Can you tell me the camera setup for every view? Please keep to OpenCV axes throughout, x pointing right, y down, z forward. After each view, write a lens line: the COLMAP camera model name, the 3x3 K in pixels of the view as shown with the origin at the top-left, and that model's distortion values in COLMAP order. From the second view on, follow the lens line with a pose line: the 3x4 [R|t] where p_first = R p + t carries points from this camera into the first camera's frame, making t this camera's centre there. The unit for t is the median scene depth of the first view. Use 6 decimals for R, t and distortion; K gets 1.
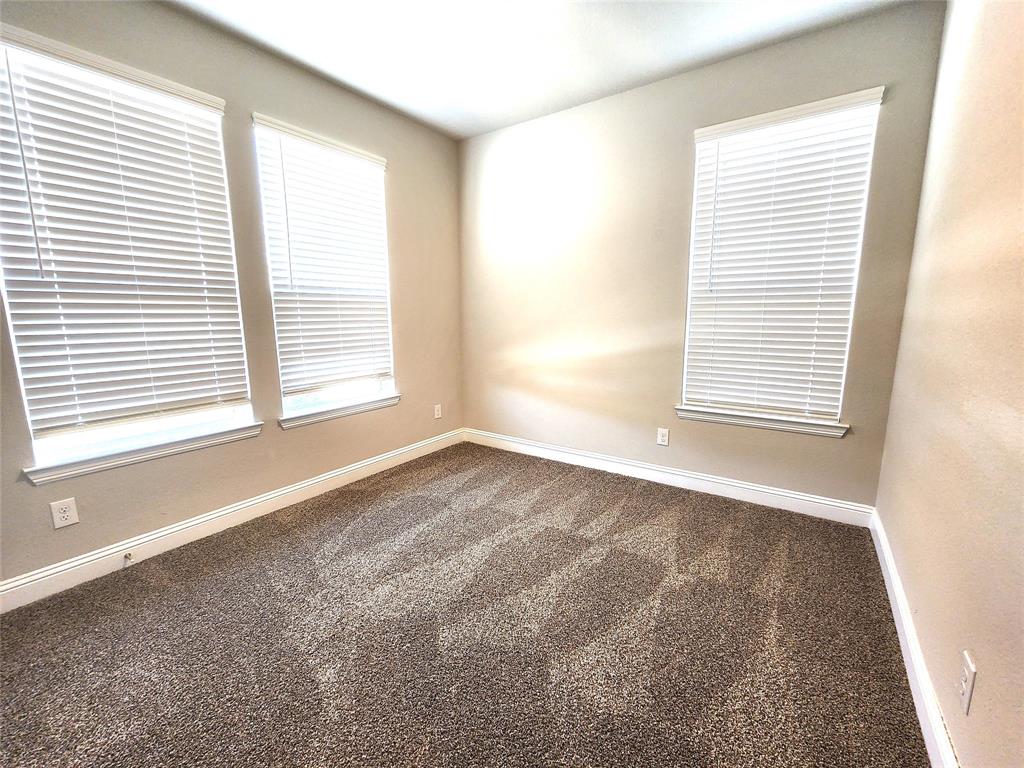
lens RADIAL K [[419.3, 0, 512.3], [0, 419.3, 385.4], [0, 0, 1]] dist [-0.001672, -0.002154]
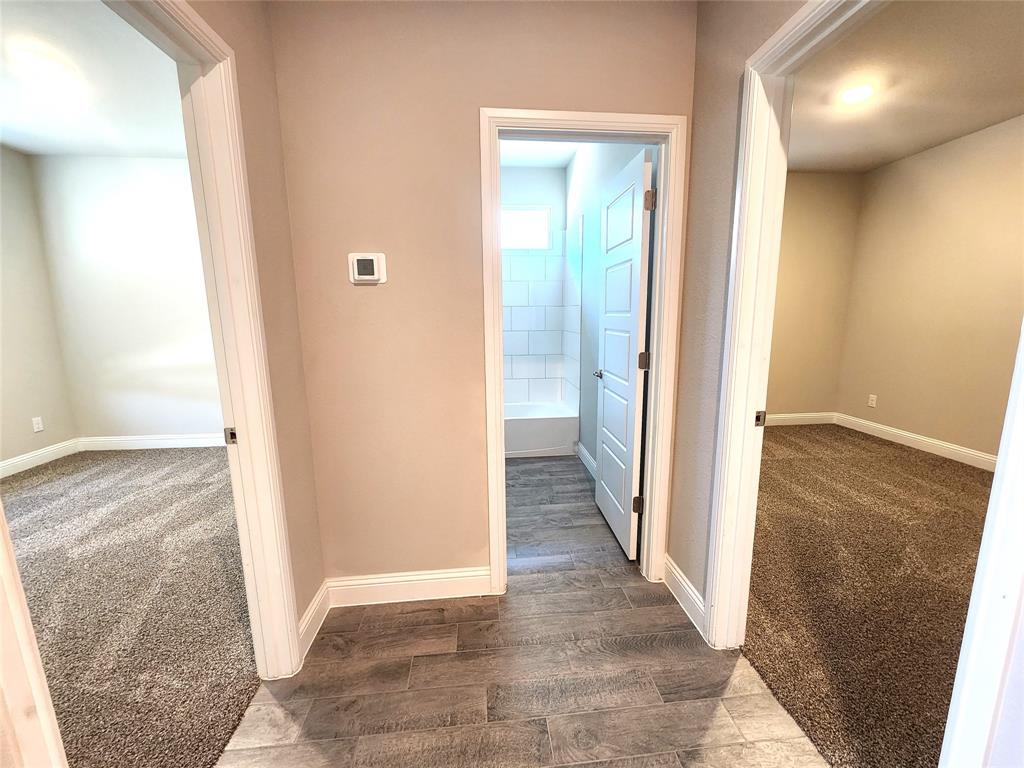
lens RADIAL K [[419.3, 0, 510.1], [0, 419.3, 379.7], [0, 0, 1]] dist [-0.001672, -0.002154]
pose [[0.763351, -0.105789, 0.637263, 0.079964], [0.114373, 0.993047, 0.027848, 0.083831], [-0.635778, 0.051628, 0.770143, -0.658130]]
